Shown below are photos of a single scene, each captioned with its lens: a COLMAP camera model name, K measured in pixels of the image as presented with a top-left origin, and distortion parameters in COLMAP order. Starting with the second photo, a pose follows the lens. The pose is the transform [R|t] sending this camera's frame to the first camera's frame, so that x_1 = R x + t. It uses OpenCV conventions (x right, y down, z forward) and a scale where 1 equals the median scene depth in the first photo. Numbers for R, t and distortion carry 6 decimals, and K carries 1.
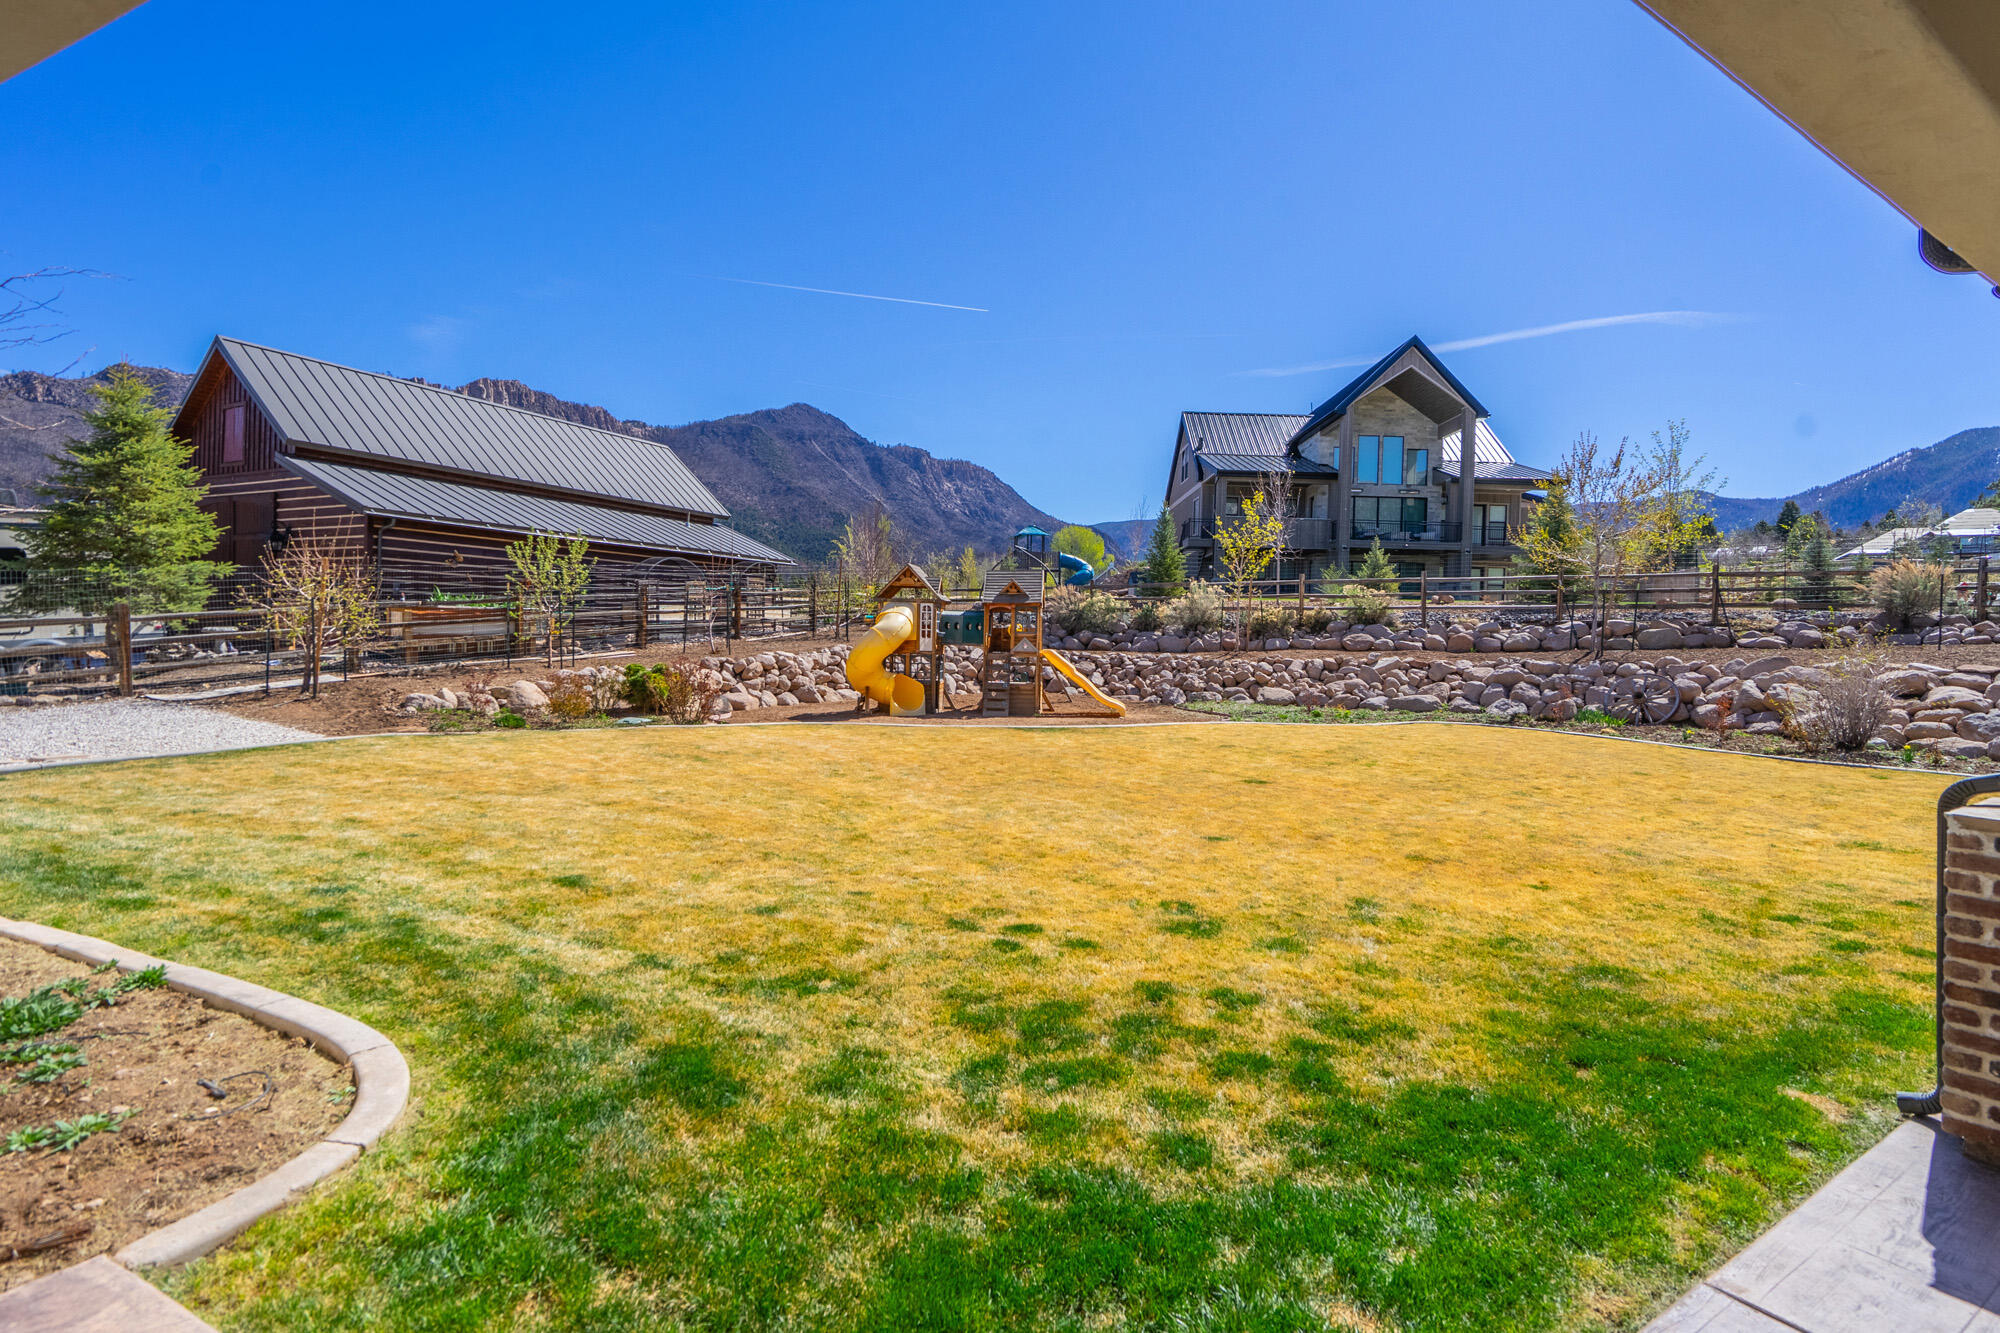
lens RADIAL K [[975.1, 0, 998.8], [0, 975.1, 588.9], [0, 0, 1]] dist [0.001304, 0.000325]
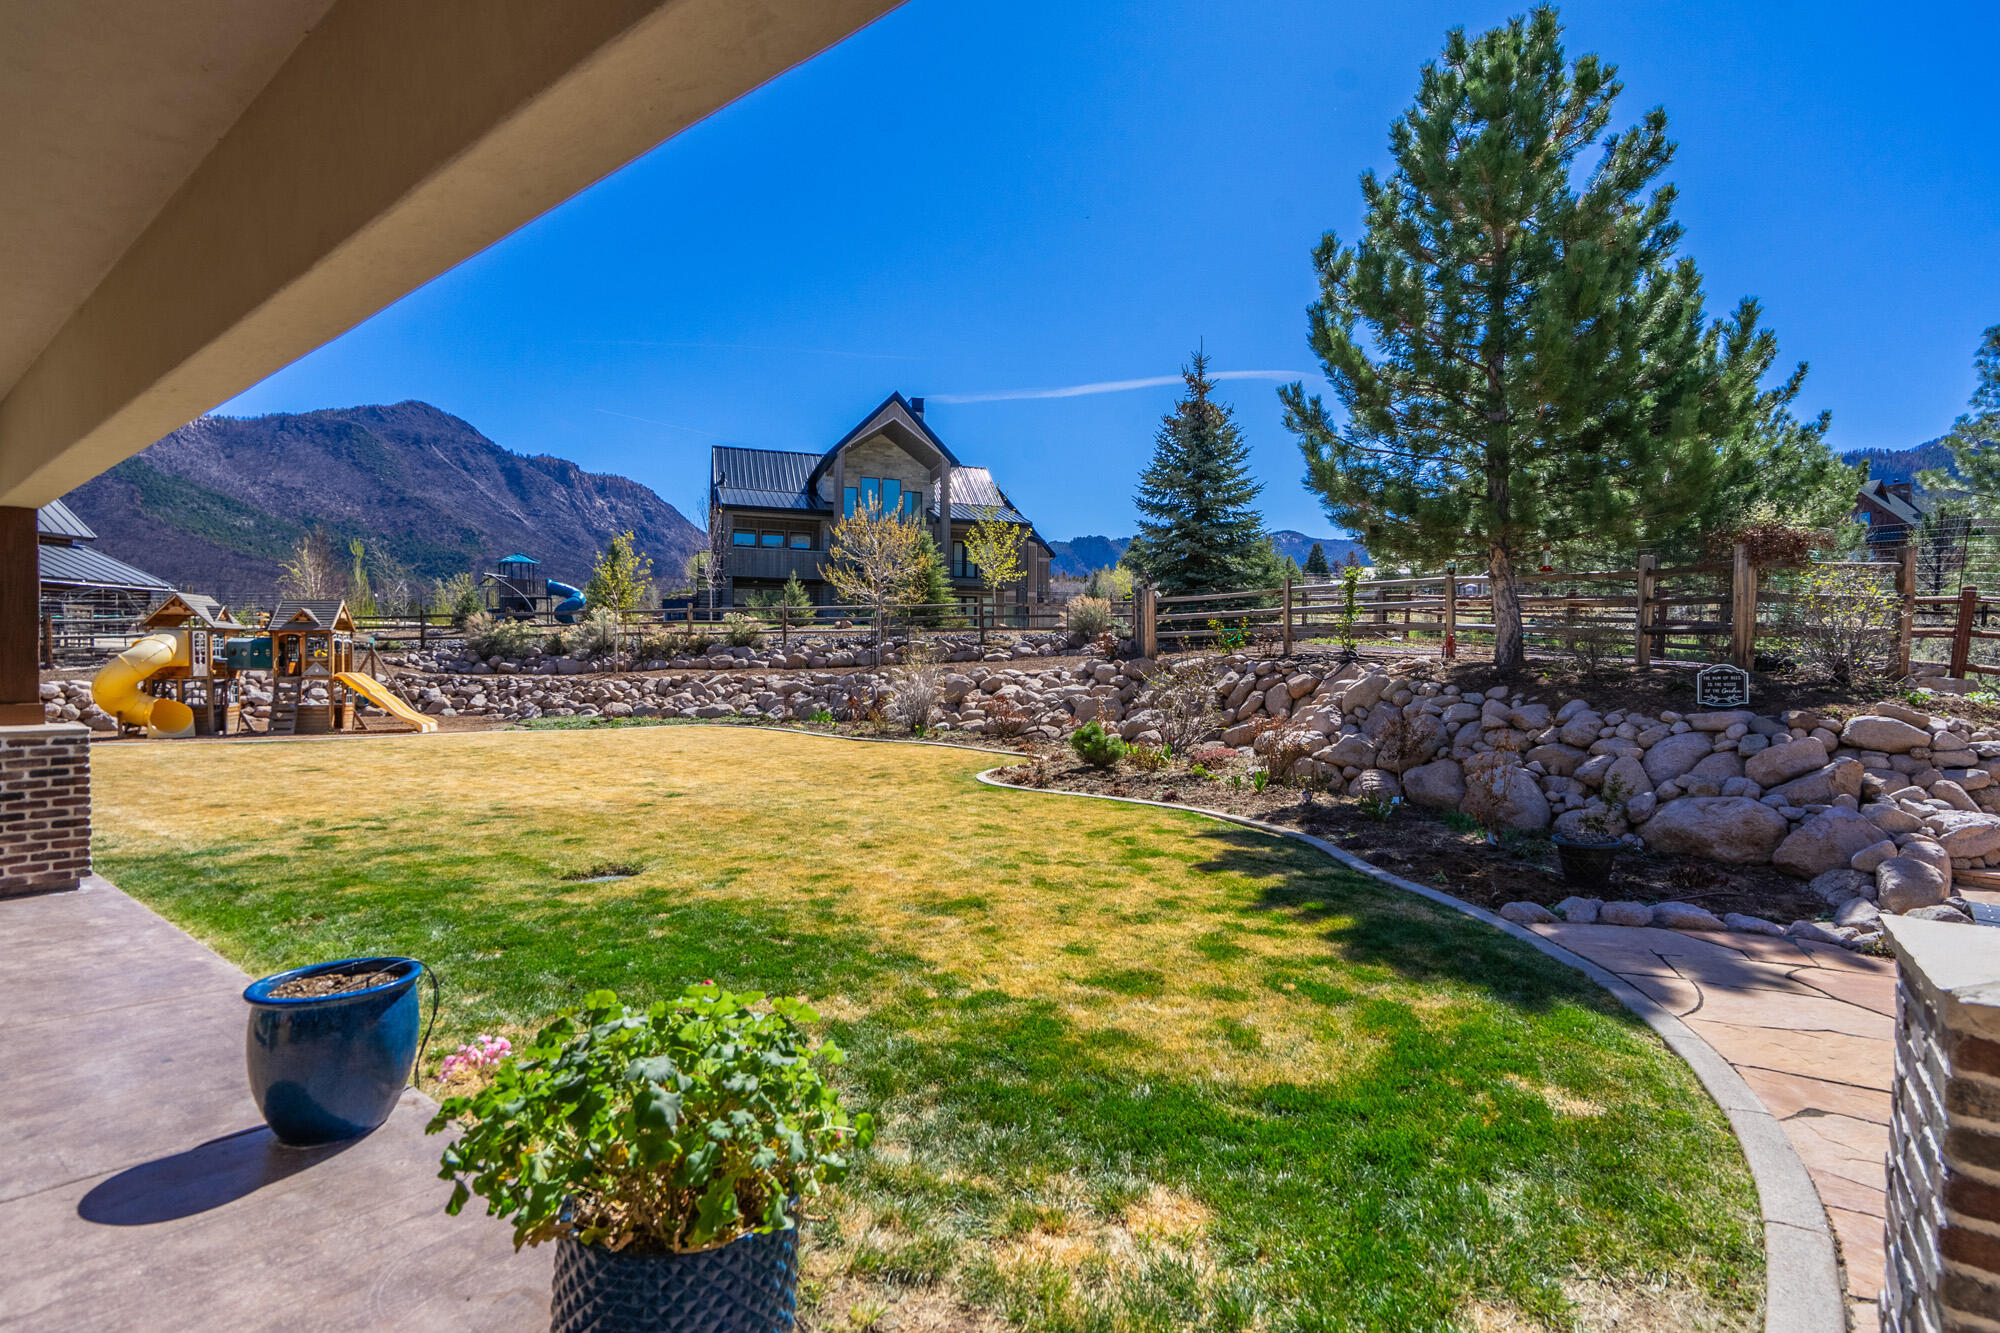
lens RADIAL K [[966.3, 0, 1001.5], [0, 966.3, 680.9], [0, 0, 1]] dist [0.001928, 0.000568]
pose [[0.945209, -0.022658, 0.325678, 0.303261], [0.000129, 0.997614, 0.069032, -0.002831], [-0.326465, -0.065207, 0.942957, -0.202951]]
